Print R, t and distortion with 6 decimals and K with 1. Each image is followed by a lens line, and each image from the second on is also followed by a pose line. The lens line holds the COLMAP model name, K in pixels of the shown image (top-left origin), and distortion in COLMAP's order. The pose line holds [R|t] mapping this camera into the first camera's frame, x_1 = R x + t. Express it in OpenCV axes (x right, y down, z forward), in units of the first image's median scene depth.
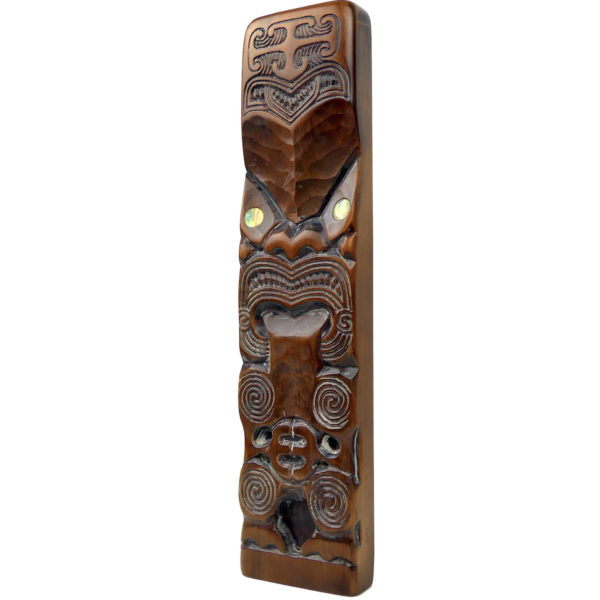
lens RADIAL K [[879.1, 0, 306.1], [0, 879.1, 312.9], [0, 0, 1]] dist [-0.063197, 0.000000]
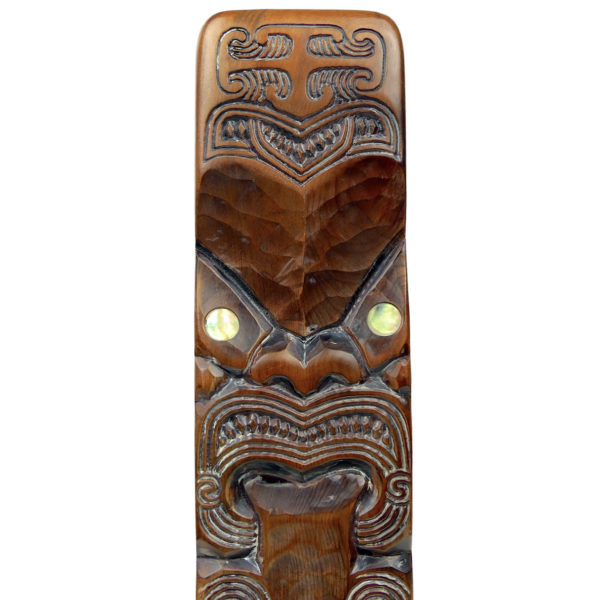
lens RADIAL K [[772.9, 0, 303.4], [0, 772.9, 299.4], [0, 0, 1]] dist [-0.056862, 0.000000]
pose [[0.817127, 0.009452, 0.576380, -0.344368], [0.016372, 0.999082, -0.039595, -0.108302], [-0.576225, 0.041791, 0.816222, 0.540613]]
